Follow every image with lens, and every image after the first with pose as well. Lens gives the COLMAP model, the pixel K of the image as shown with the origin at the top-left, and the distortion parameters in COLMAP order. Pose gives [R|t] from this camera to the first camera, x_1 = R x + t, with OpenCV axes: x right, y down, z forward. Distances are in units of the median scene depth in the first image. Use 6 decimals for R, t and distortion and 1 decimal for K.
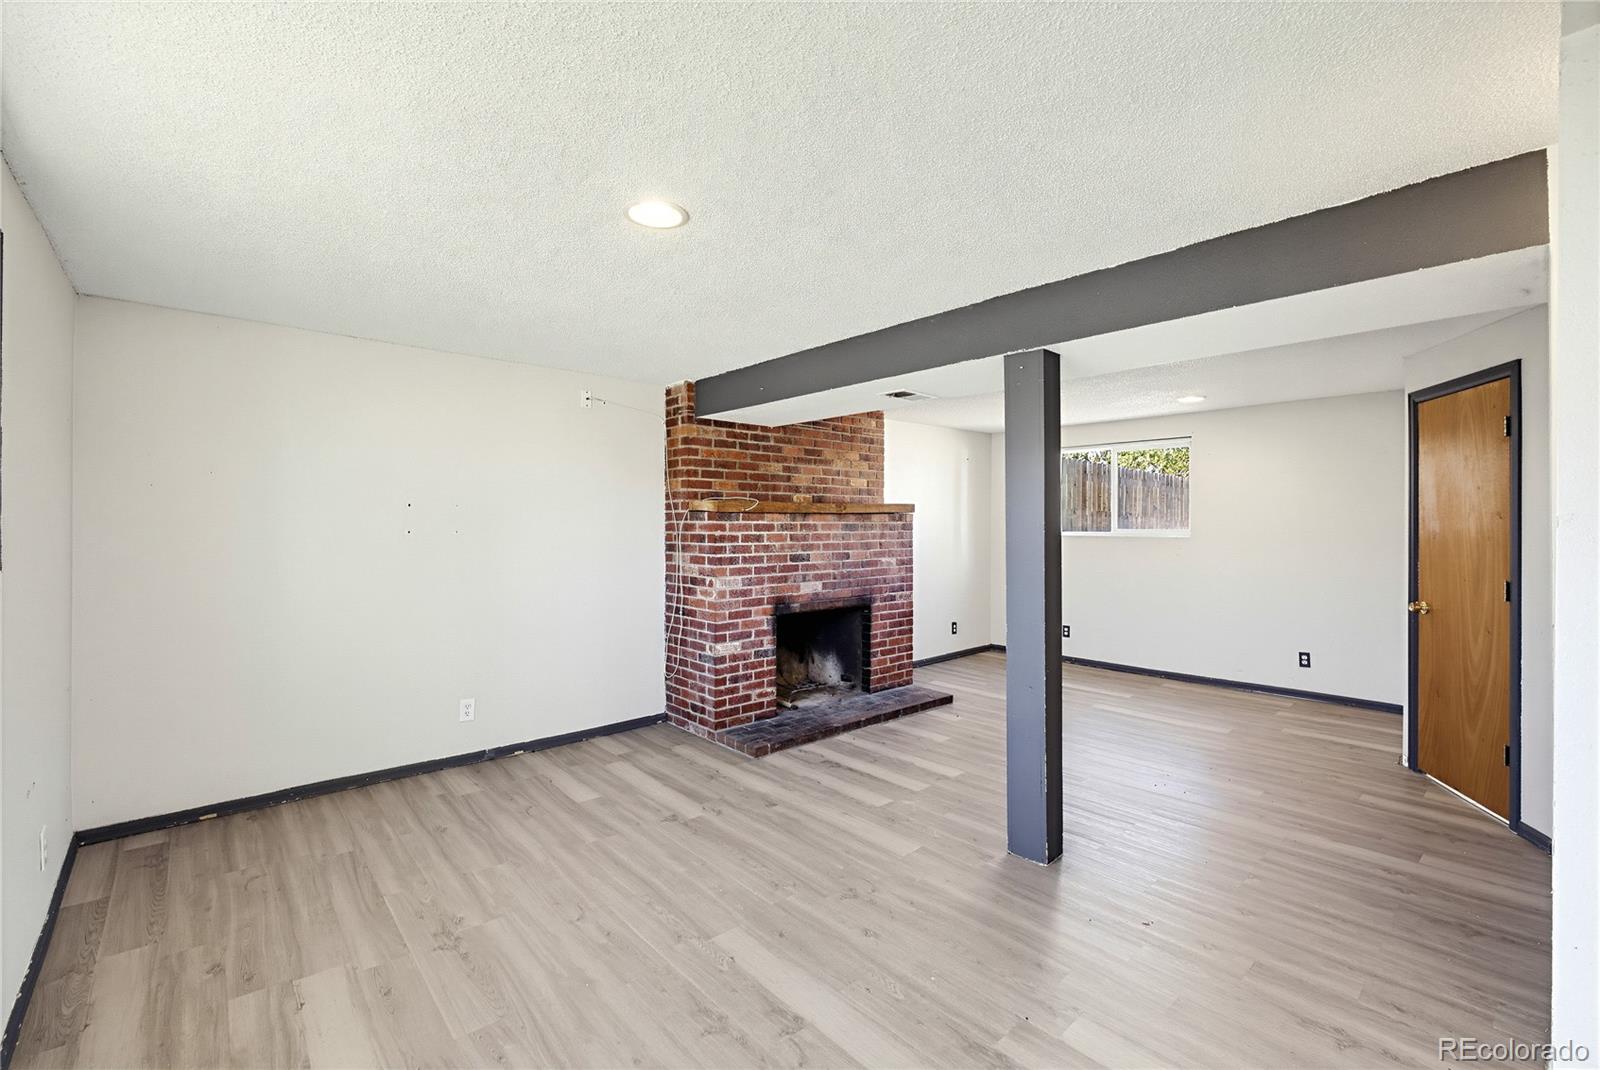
lens RADIAL K [[683.3, 0, 789.9], [0, 683.3, 531.1], [0, 0, 1]] dist [-0.016210, 0.001150]
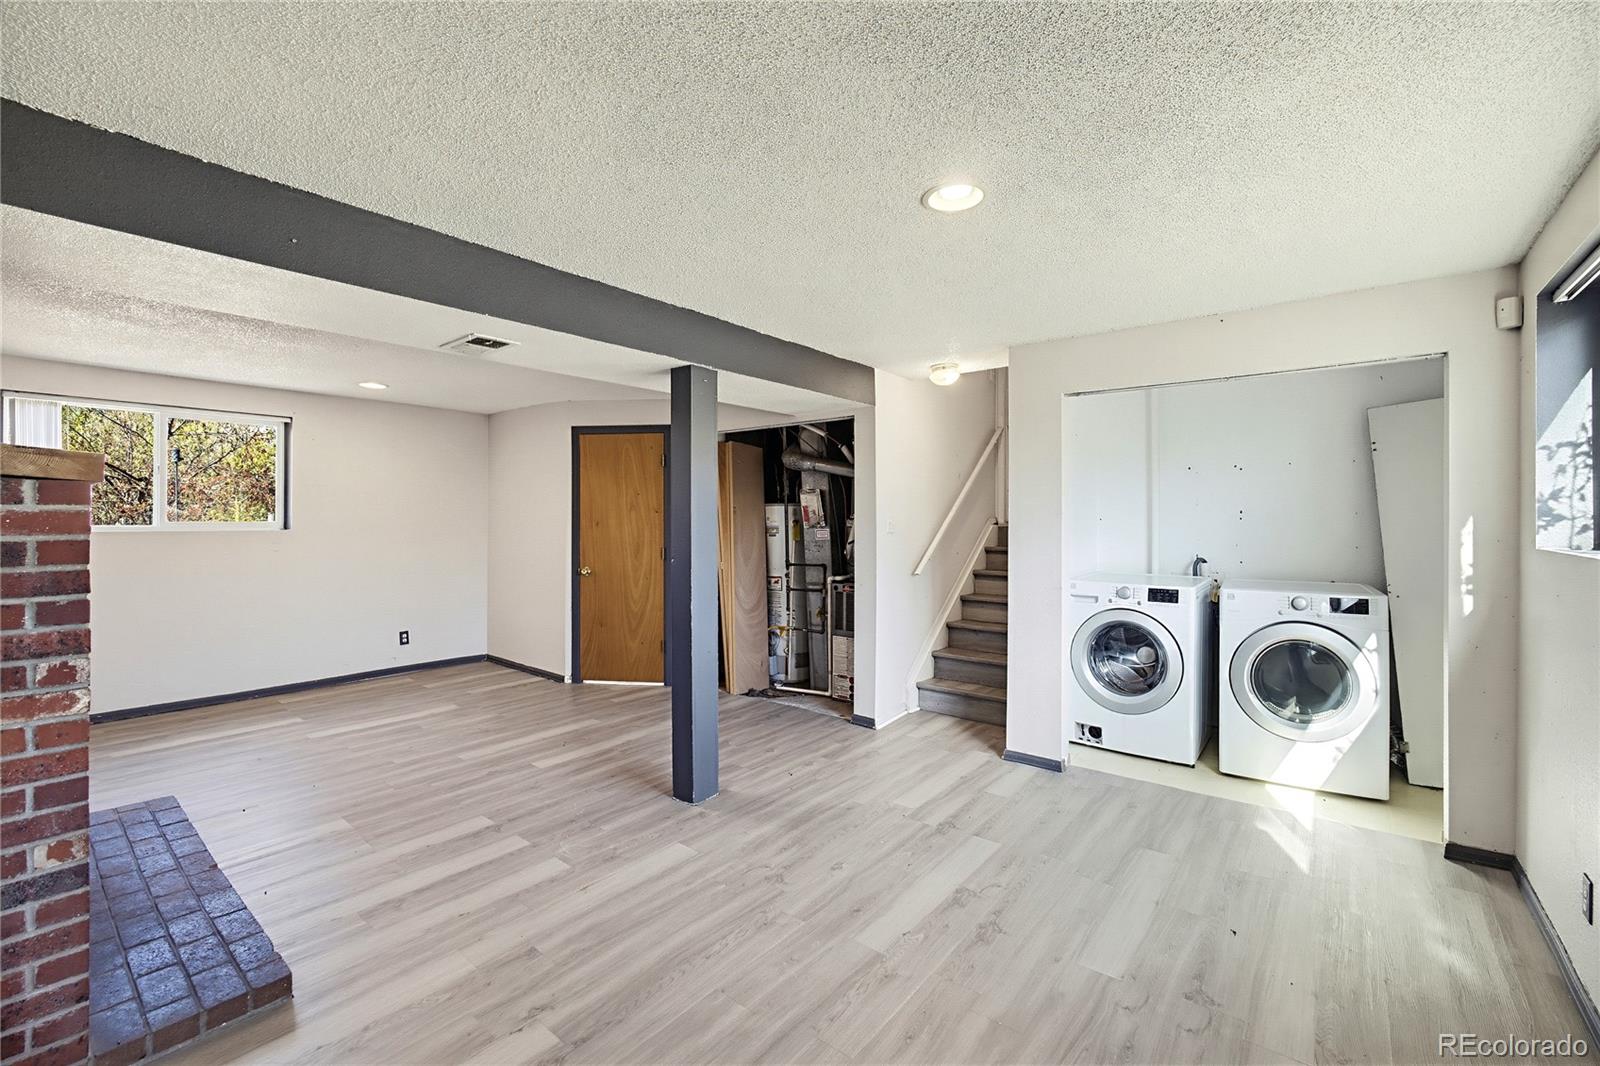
lens RADIAL K [[683.3, 0, 794.7], [0, 683.3, 520.1], [0, 0, 1]] dist [-0.016210, 0.001150]
pose [[-0.165950, -0.004532, 0.986124, -0.507980], [0.009713, 0.999933, 0.006230, -0.004665], [-0.986086, 0.010612, -0.165895, 0.628864]]
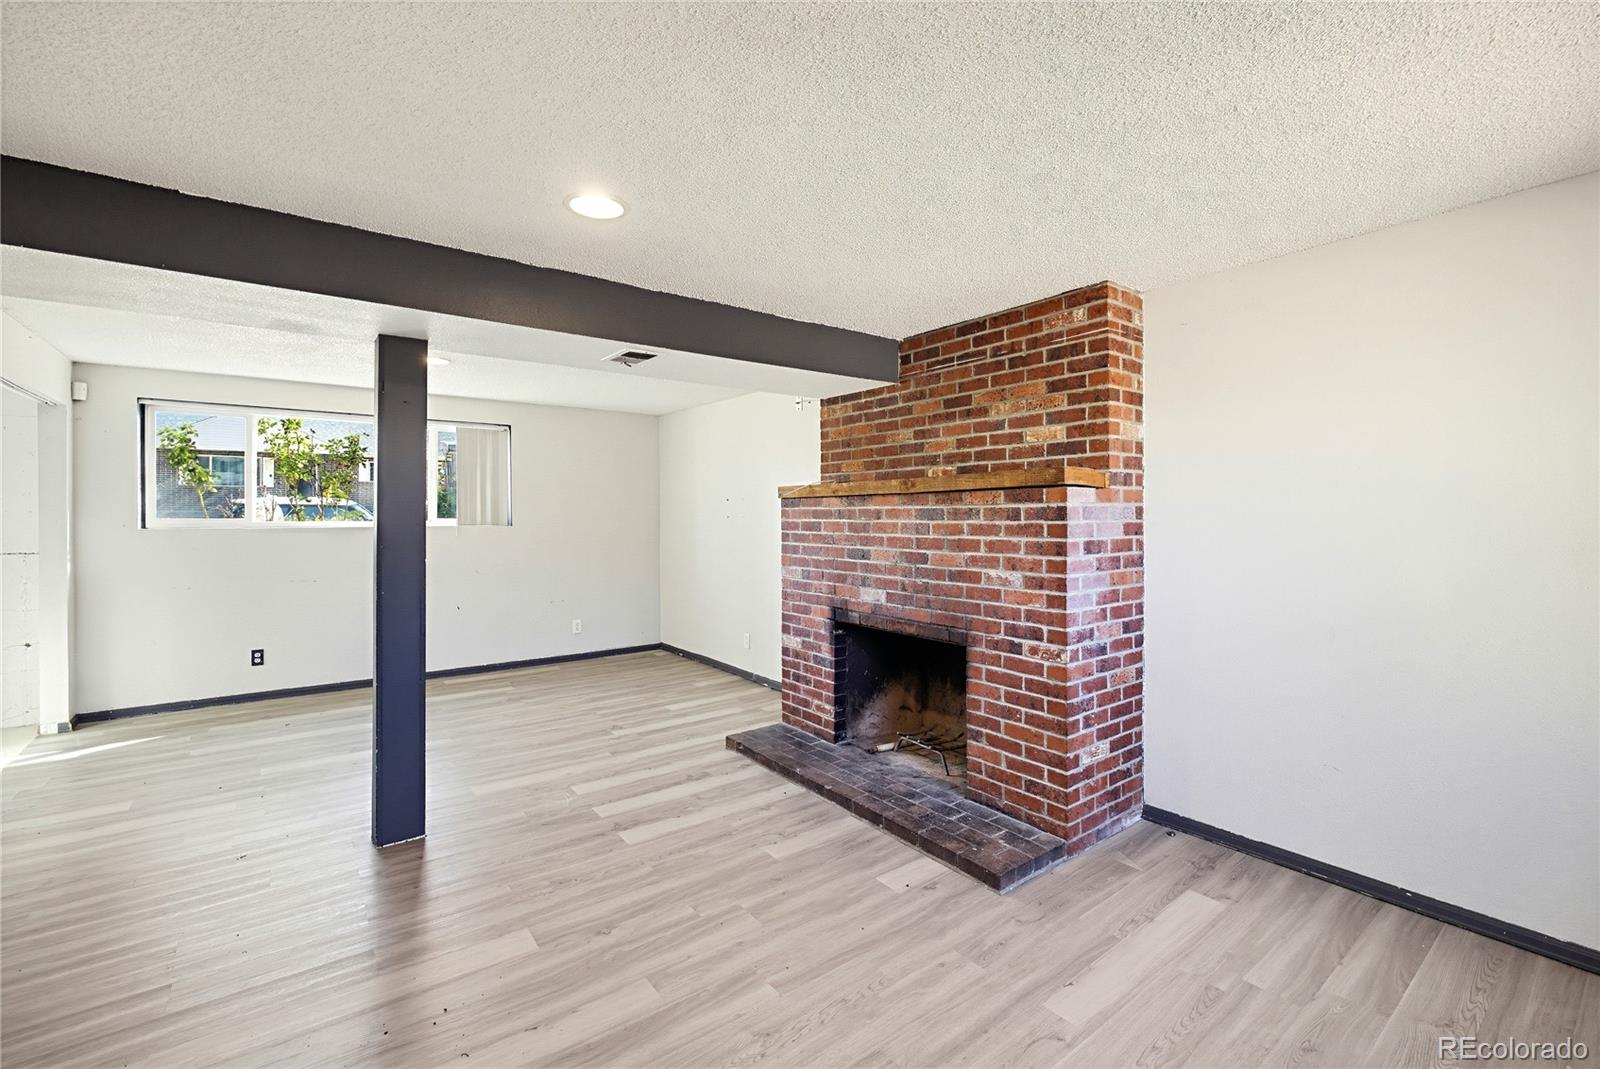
lens RADIAL K [[683.3, 0, 794.4], [0, 683.3, 519.5], [0, 0, 1]] dist [-0.016210, 0.001150]
pose [[-0.076269, 0.008076, -0.997055, 0.810504], [-0.006363, 0.999943, 0.008586, -0.005950], [0.997067, 0.007000, -0.076214, 1.021140]]
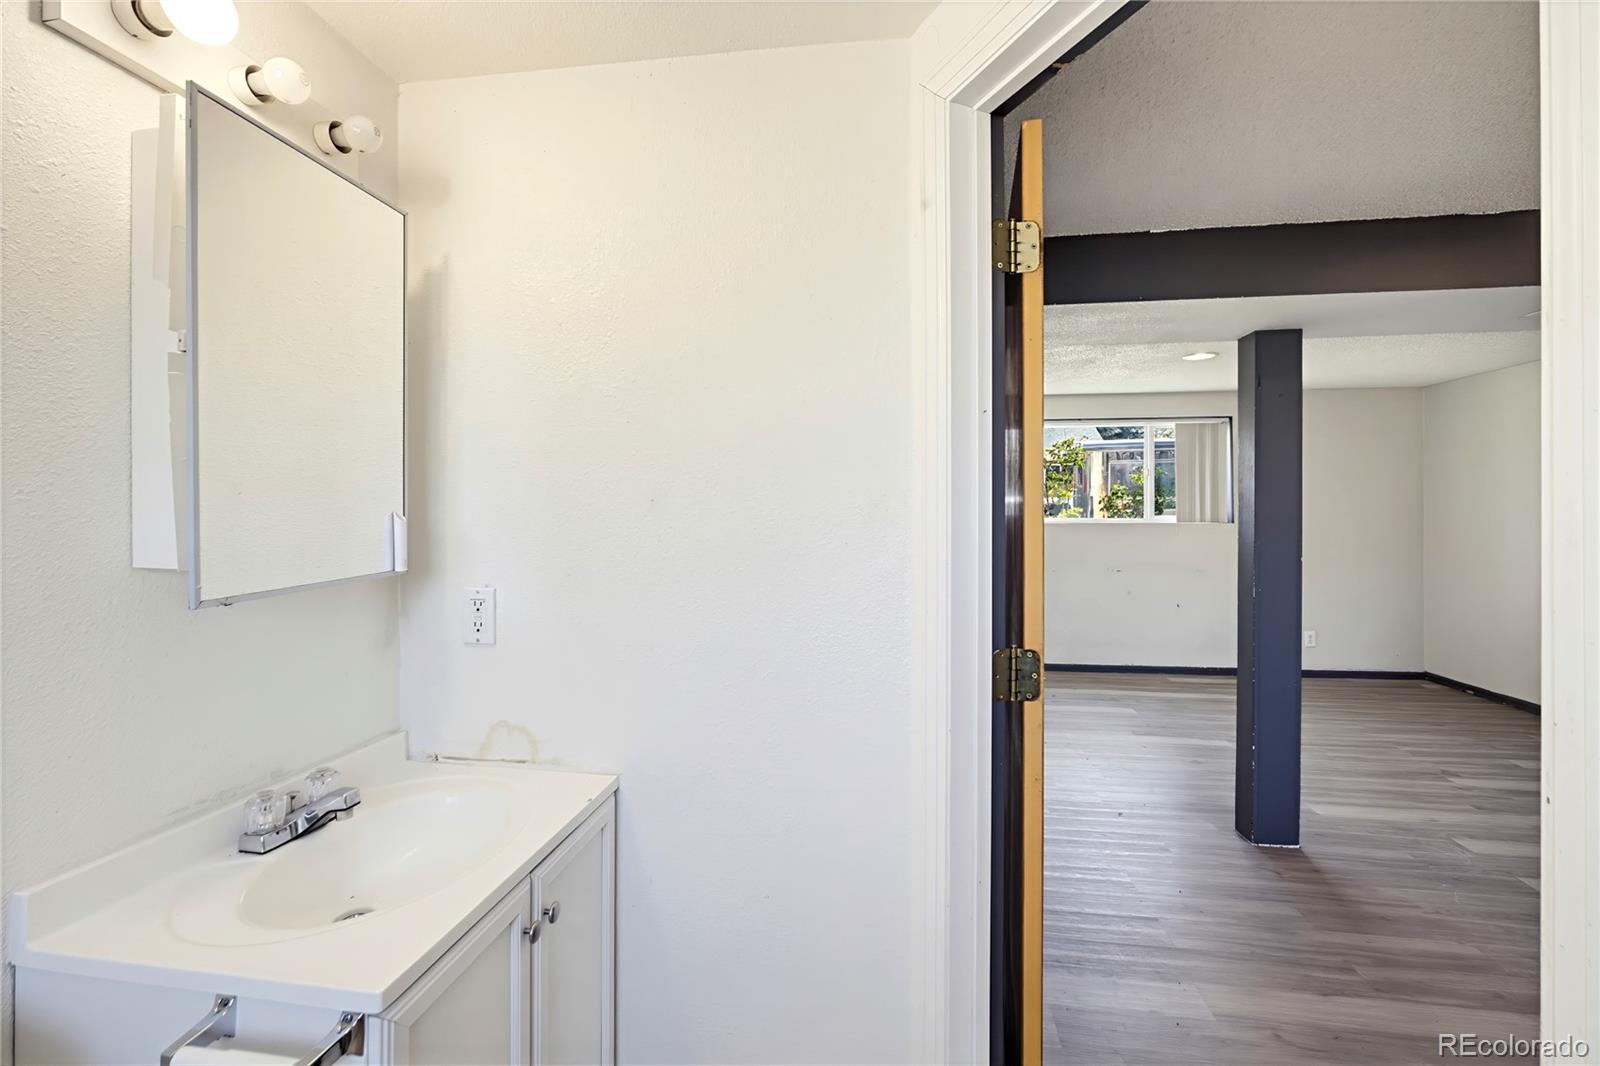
lens RADIAL K [[683.3, 0, 802.5], [0, 683.3, 519.5], [0, 0, 1]] dist [-0.016210, 0.001150]
pose [[-0.762280, 0.009885, -0.647171, 0.936096], [-0.002188, 0.999838, 0.017849, -0.006692], [0.647243, 0.015022, -0.762136, 0.803345]]
